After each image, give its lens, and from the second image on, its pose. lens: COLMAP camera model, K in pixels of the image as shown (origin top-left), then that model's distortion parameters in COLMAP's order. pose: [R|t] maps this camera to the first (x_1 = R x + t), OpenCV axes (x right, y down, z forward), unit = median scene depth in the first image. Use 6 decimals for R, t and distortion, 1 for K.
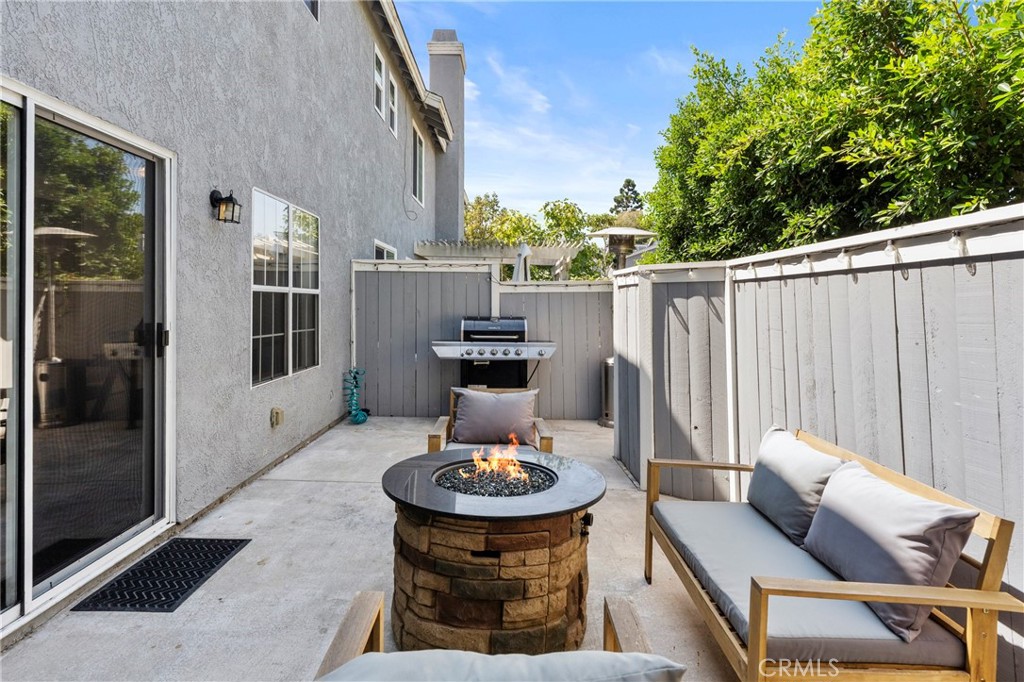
lens RADIAL K [[558.6, 0, 511.8], [0, 558.6, 336.8], [0, 0, 1]] dist [-0.005908, 0.001808]
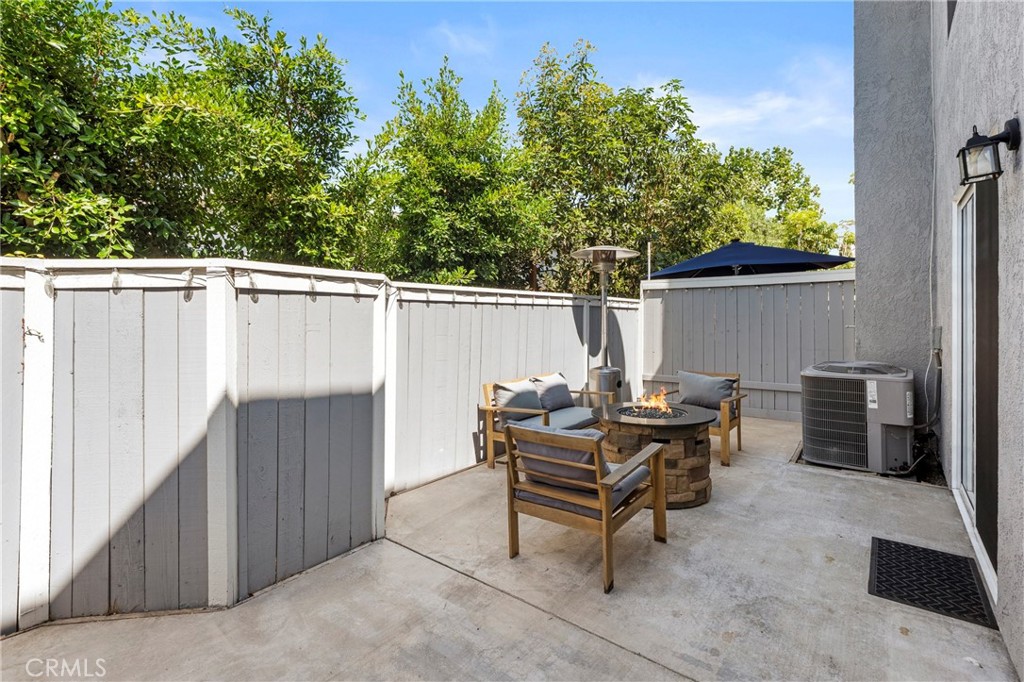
lens RADIAL K [[477.4, 0, 515.0], [0, 477.4, 319.8], [0, 0, 1]] dist [-0.003556, -0.002473]
pose [[-0.785278, 0.004521, 0.619127, -0.412673], [0.040544, 0.998203, 0.044135, -0.088734], [-0.617815, 0.059760, -0.784049, 1.571512]]
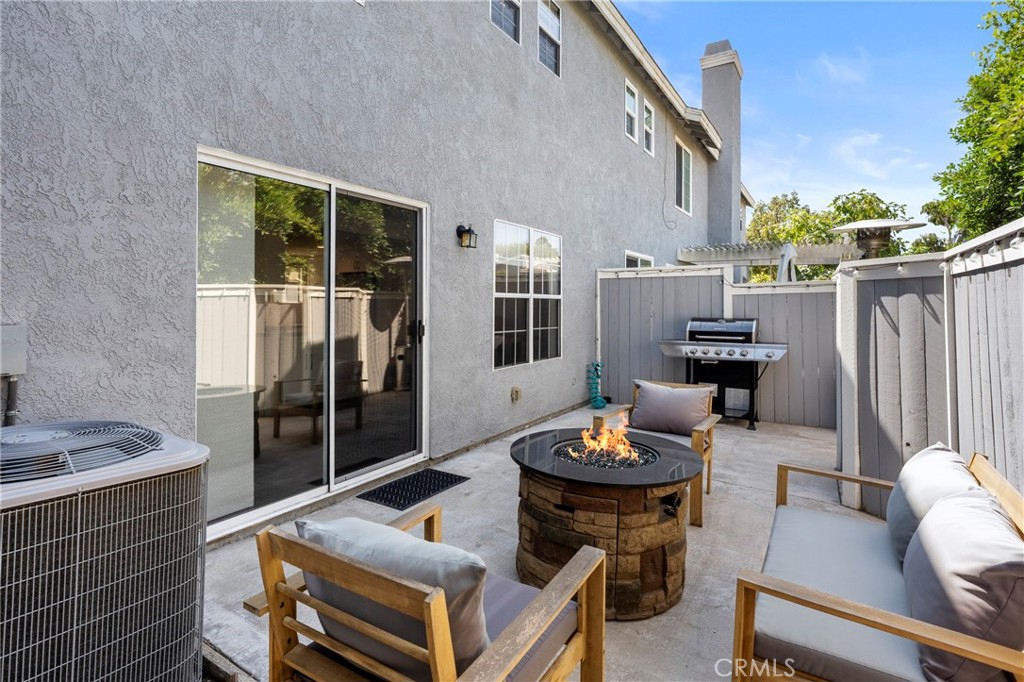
lens RADIAL K [[506.7, 0, 511.1], [0, 506.7, 342.2], [0, 0, 1]] dist [-0.004140, -0.001294]
pose [[0.846021, 0.028993, -0.532361, 0.228776], [-0.023840, 0.999579, 0.016553, 0.004319], [0.532616, -0.001313, 0.846356, -0.003380]]
